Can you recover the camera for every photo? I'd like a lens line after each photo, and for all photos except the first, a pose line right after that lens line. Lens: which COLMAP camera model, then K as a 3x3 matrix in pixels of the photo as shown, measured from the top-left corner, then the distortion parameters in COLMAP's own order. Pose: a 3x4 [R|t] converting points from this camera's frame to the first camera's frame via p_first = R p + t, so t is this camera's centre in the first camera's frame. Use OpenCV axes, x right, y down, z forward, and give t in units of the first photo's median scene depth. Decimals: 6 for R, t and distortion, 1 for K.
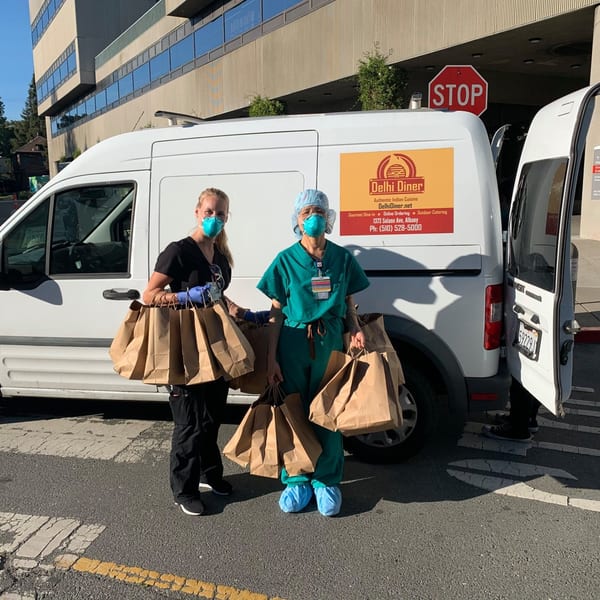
lens RADIAL K [[538.6, 0, 300.1], [0, 538.6, 267.4], [0, 0, 1]] dist [0.009839, -0.002691]
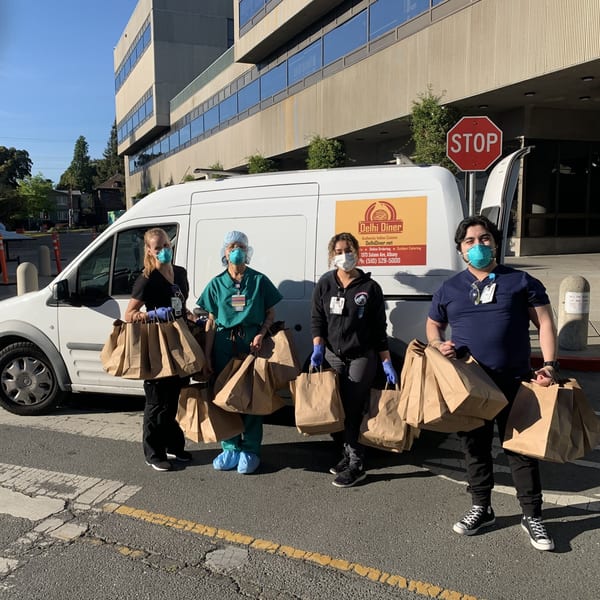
lens RADIAL K [[538.6, 0, 300.1], [0, 538.6, 267.4], [0, 0, 1]] dist [0.009839, -0.002691]
pose [[0.993014, 0.011315, -0.117455, 0.071692], [-0.018688, 0.997910, -0.061860, 0.010619], [0.116510, 0.063622, 0.991150, -0.121053]]
